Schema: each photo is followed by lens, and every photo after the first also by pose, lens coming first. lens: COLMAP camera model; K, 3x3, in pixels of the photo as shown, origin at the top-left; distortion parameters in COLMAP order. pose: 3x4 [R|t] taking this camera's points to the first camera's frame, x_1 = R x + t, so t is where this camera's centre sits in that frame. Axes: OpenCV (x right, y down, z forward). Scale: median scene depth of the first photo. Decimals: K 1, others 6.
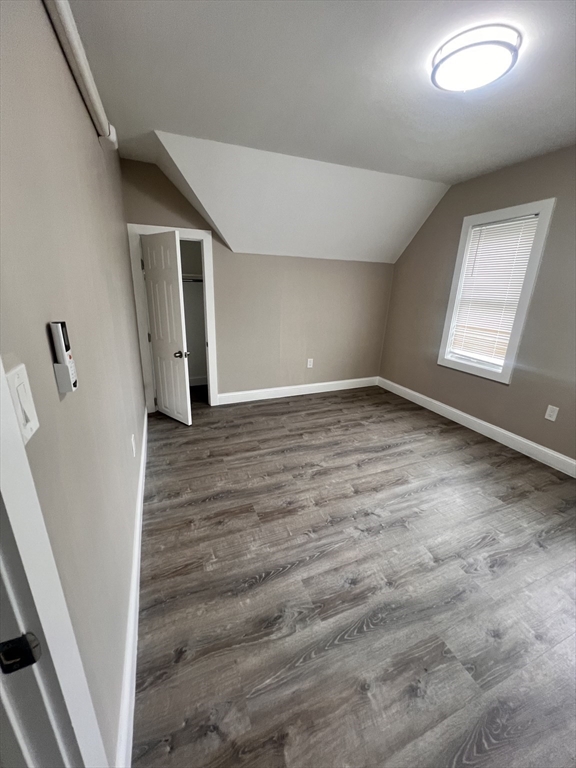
lens RADIAL K [[306.5, 0, 289.2], [0, 306.5, 382.9], [0, 0, 1]] dist [-0.001159, 0.000021]
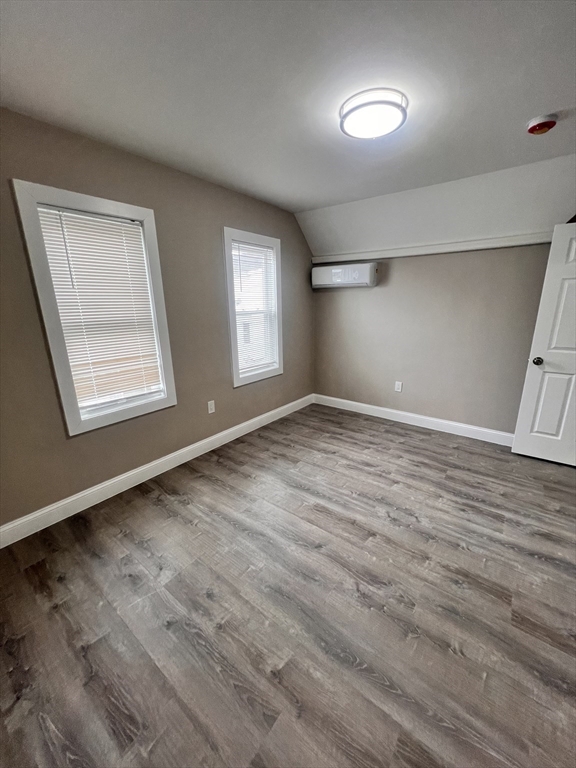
lens RADIAL K [[306.5, 0, 289.6], [0, 306.5, 382.7], [0, 0, 1]] dist [-0.001159, 0.000021]
pose [[-0.500365, -0.244888, 0.830460, -0.270098], [0.258028, 0.873406, 0.413018, -0.423529], [-0.826472, 0.420942, -0.373834, 1.248968]]
